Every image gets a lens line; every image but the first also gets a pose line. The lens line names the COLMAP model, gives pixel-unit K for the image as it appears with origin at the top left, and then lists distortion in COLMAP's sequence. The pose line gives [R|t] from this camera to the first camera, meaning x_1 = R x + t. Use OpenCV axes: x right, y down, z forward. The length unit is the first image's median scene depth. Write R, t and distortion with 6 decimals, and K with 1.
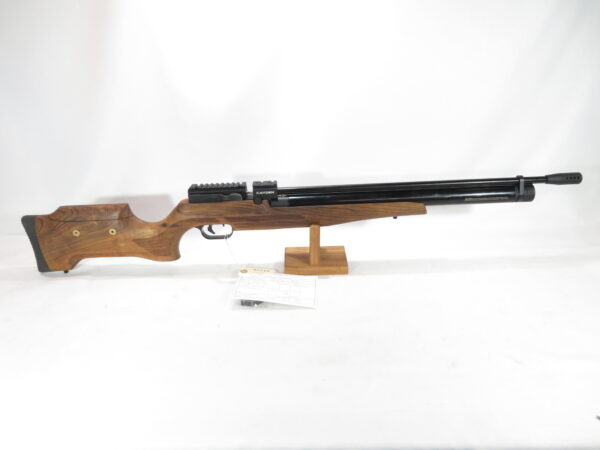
lens RADIAL K [[434.8, 0, 300.0], [0, 434.8, 225.0], [0, 0, 1]] dist [-0.002189, -0.003049]
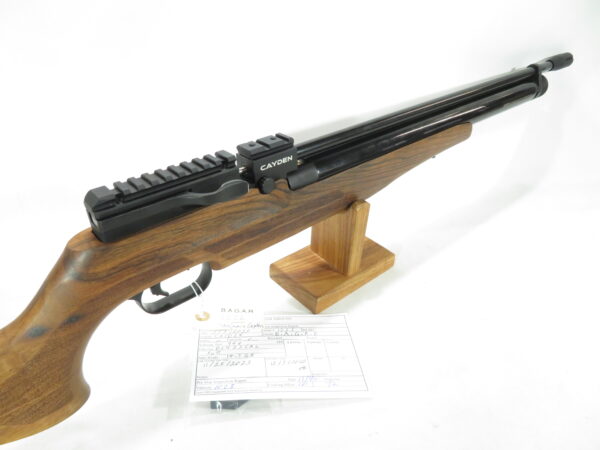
lens RADIAL K [[434.8, 0, 300.0], [0, 434.8, 225.0], [0, 0, 1]] dist [-0.002189, -0.003049]
pose [[0.768086, -0.311884, 0.559261, -0.317614], [0.266838, 0.949820, 0.163215, -0.077635], [-0.582101, 0.023869, 0.812766, 0.610824]]
